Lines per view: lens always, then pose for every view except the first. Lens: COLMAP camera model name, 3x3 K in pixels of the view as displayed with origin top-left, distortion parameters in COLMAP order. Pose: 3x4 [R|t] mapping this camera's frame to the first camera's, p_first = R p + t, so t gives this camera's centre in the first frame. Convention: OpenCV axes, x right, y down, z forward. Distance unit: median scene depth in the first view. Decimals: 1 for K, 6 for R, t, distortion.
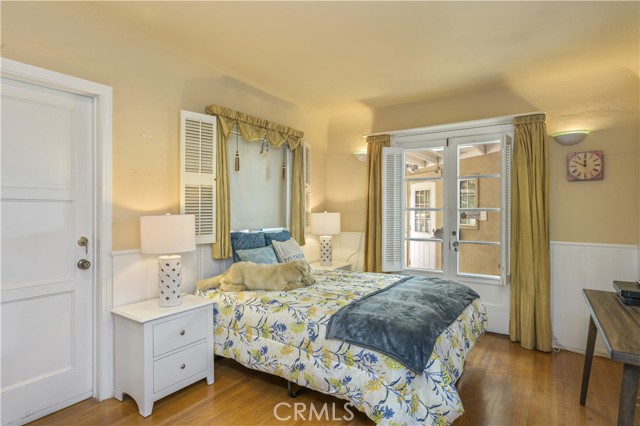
lens RADIAL K [[347.8, 0, 320.0], [0, 347.8, 213.0], [0, 0, 1]] dist [0.000031, 0.000008]
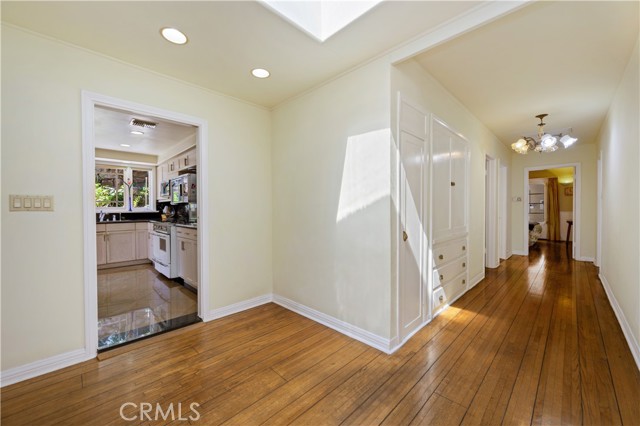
lens RADIAL K [[250.5, 0, 321.8], [0, 250.5, 211.2], [0, 0, 1]] dist [-0.002163, -0.000084]
pose [[0.980726, -0.004414, -0.195341, -1.280539], [0.005076, 0.999983, 0.002889, 0.052175], [0.195324, -0.003825, 0.980731, -2.071333]]
